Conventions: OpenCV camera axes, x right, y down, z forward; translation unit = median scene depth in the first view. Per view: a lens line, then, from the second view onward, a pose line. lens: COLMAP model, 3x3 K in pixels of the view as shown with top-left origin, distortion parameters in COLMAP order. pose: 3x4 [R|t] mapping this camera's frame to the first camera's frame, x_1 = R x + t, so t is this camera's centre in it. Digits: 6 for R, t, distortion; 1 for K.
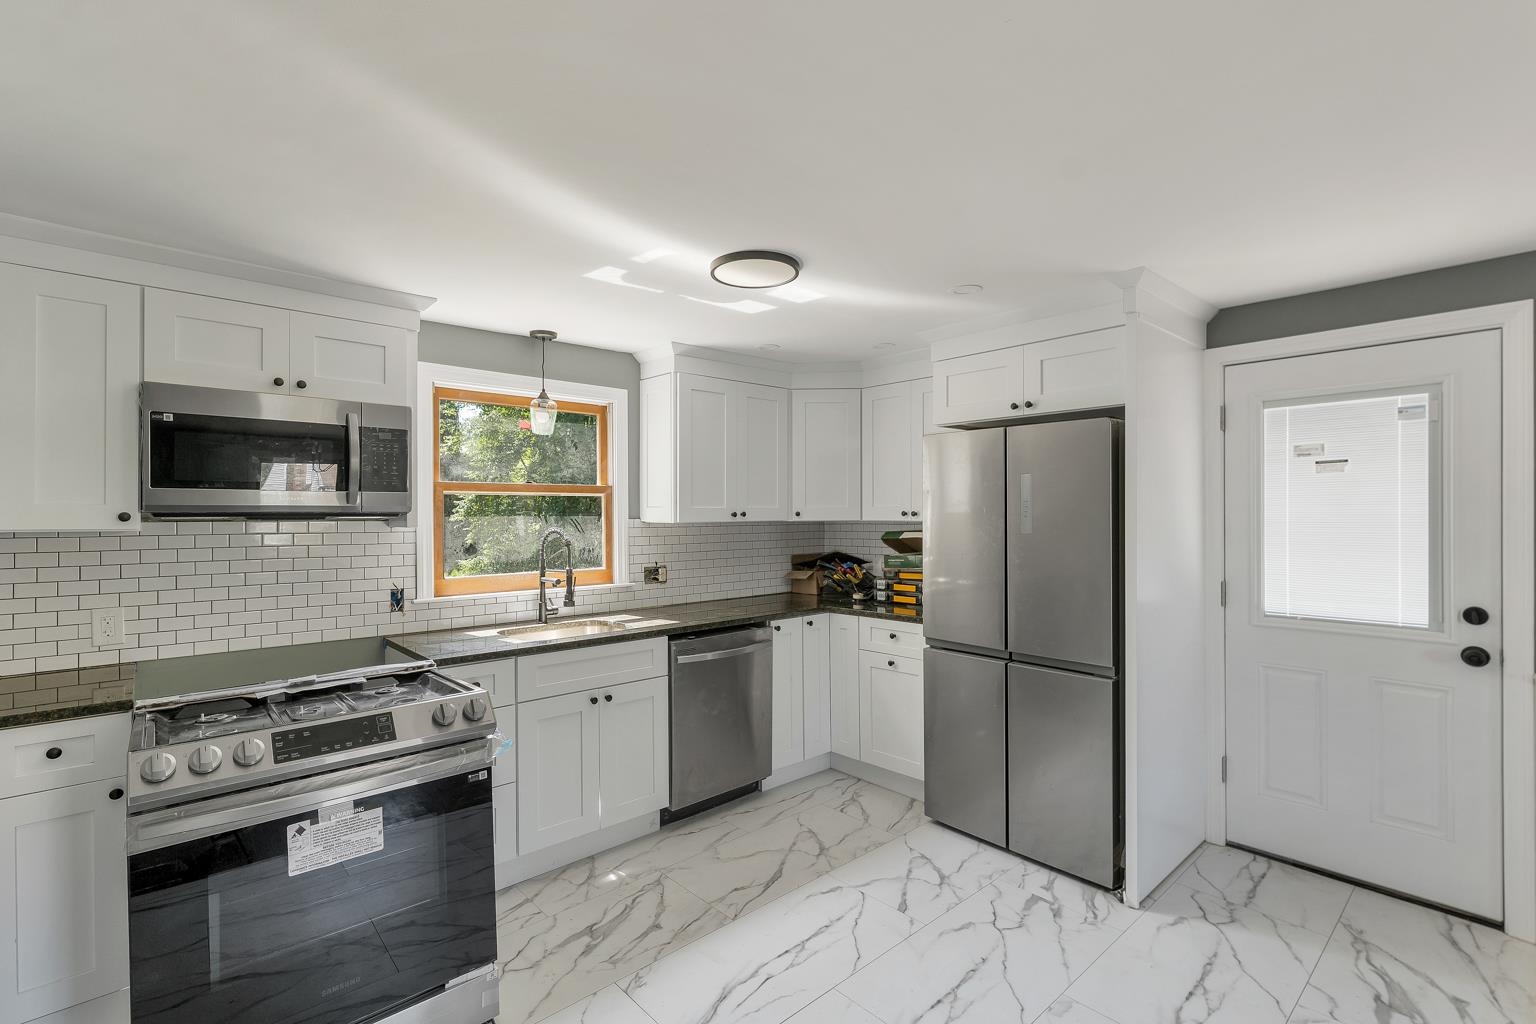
lens RADIAL K [[710.6, 0, 763.0], [0, 710.6, 513.2], [0, 0, 1]] dist [0.004257, -0.000073]
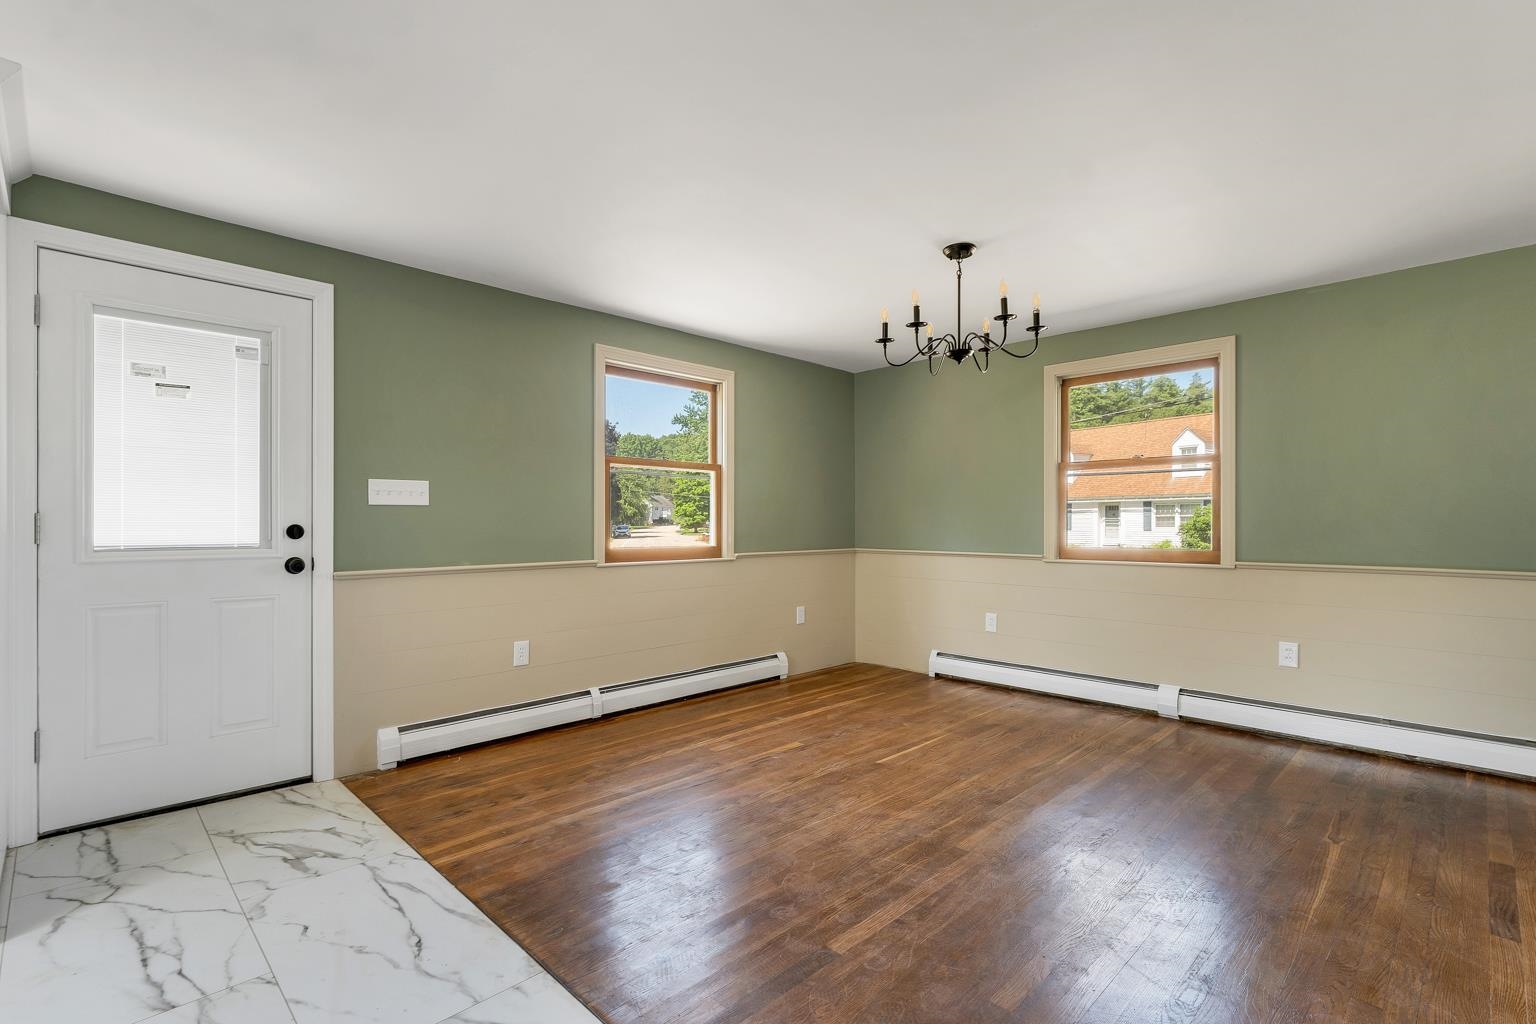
lens RADIAL K [[710.6, 0, 771.3], [0, 710.6, 527.6], [0, 0, 1]] dist [0.004257, -0.000073]
pose [[-0.056458, 0.001127, 0.998404, -0.245720], [0.004391, 0.999990, -0.000881, 0.136762], [-0.998395, 0.004335, -0.056462, 0.252063]]
